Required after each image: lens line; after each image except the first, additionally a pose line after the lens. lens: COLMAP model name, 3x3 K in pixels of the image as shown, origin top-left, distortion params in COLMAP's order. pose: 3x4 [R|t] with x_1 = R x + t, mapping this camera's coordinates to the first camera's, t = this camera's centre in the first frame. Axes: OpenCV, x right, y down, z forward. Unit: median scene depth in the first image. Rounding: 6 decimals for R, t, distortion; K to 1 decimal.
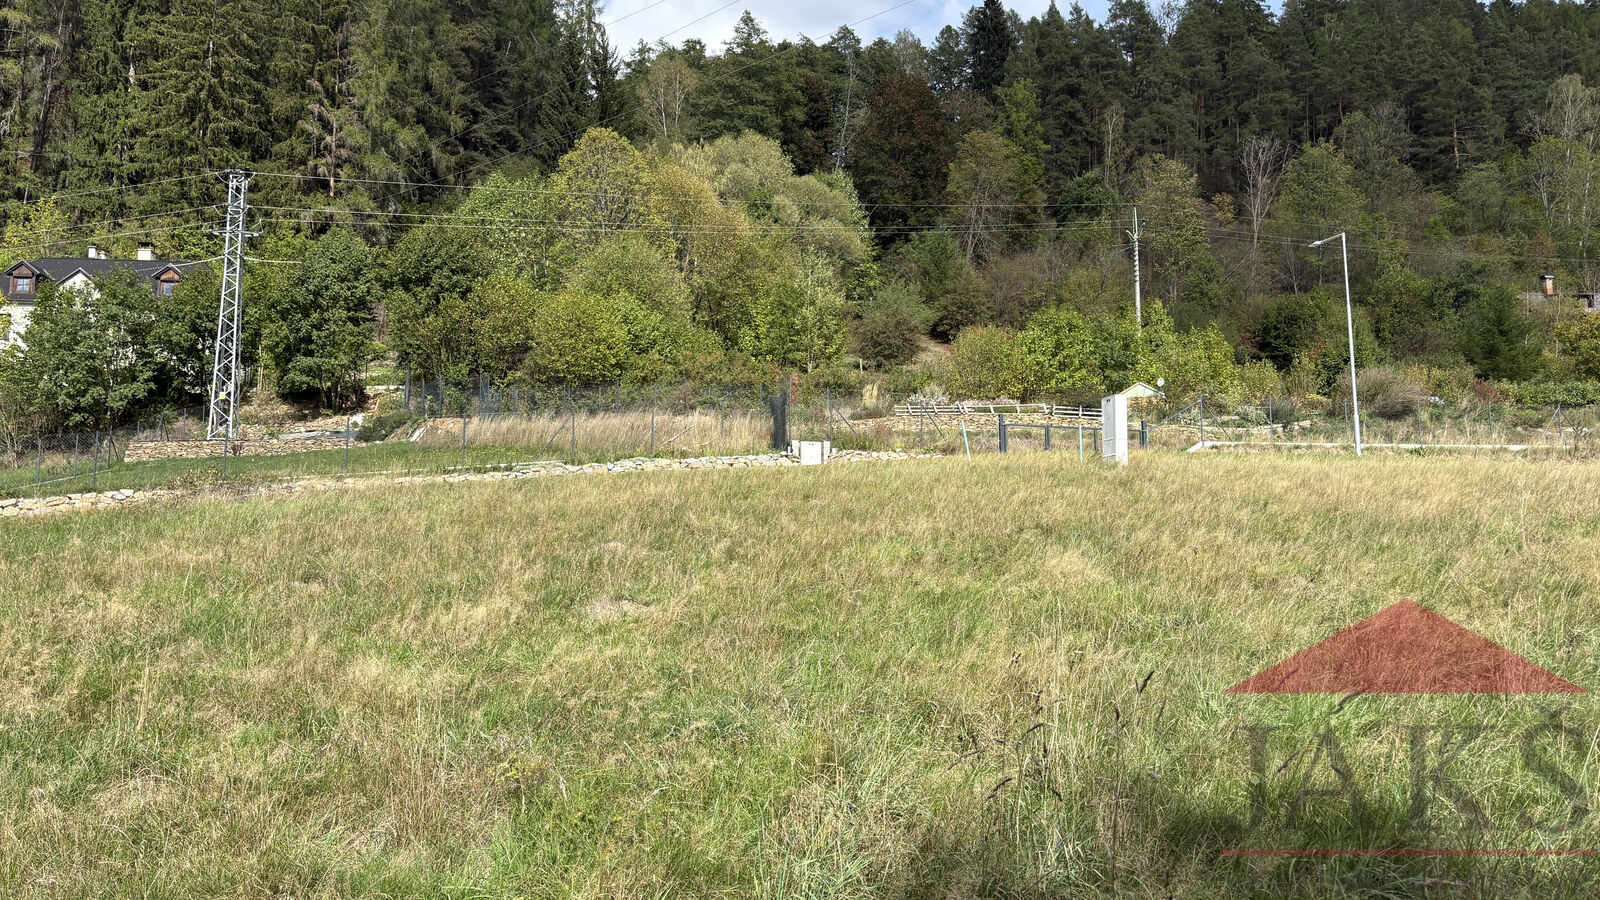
lens RADIAL K [[1241.7, 0, 823.2], [0, 1241.7, 441.6], [0, 0, 1]] dist [0.060607, -0.062564]
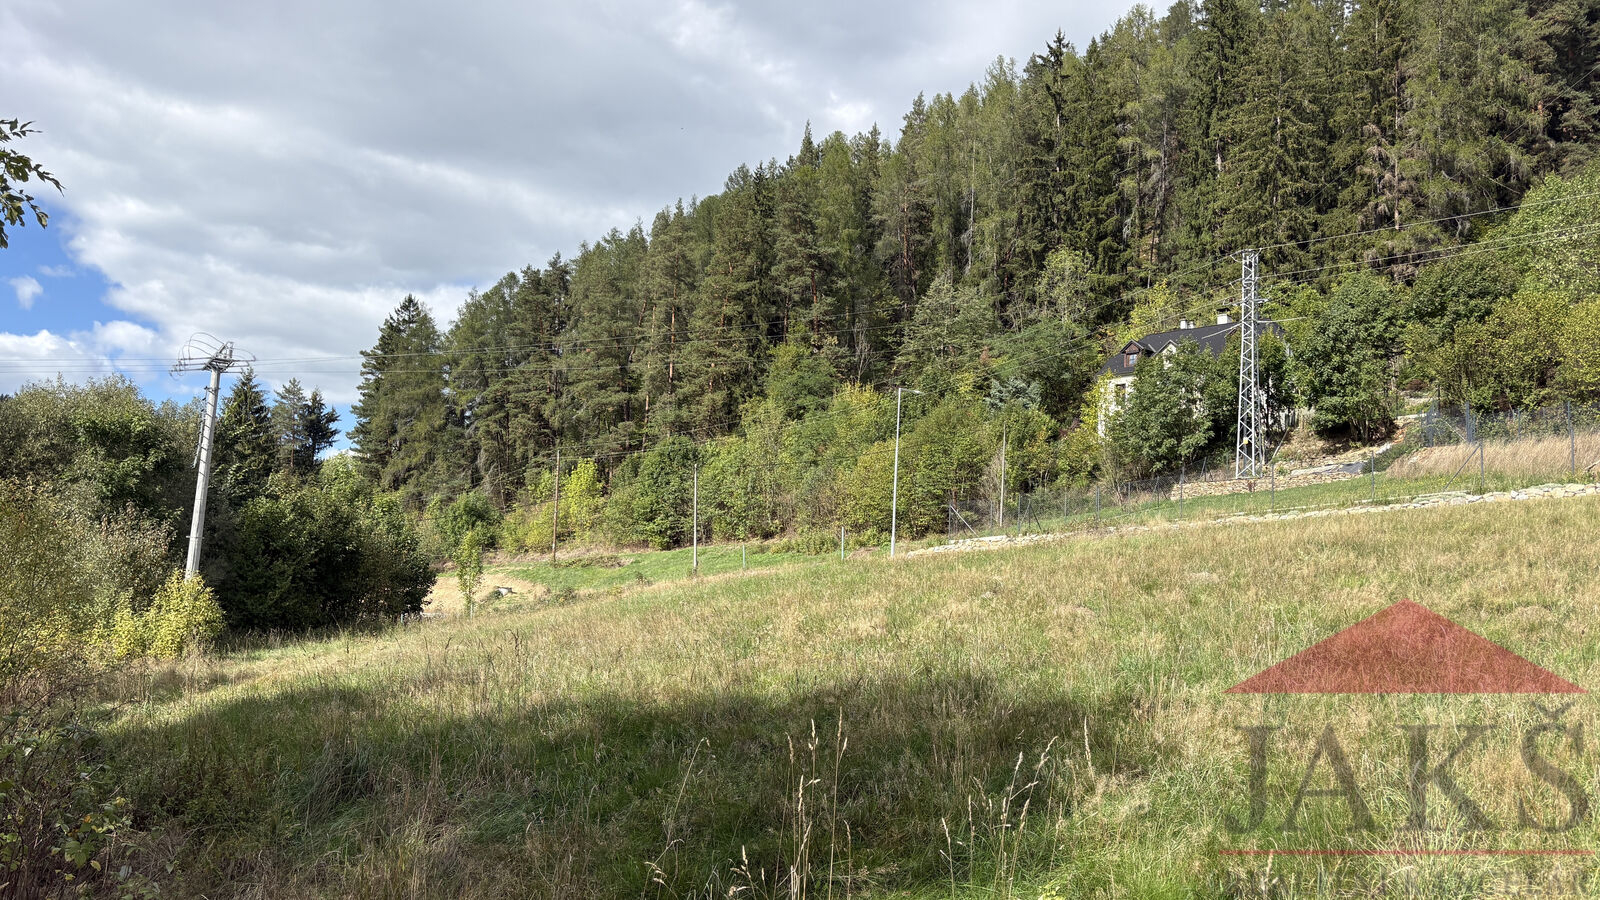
lens RADIAL K [[1241.7, 0, 787.6], [0, 1241.7, 443.1], [0, 0, 1]] dist [0.060607, -0.062564]
pose [[0.616671, -0.072246, -0.783899, 0.103991], [0.061330, 0.997162, -0.043653, -0.005178], [0.784828, -0.021157, 0.619352, -0.045367]]
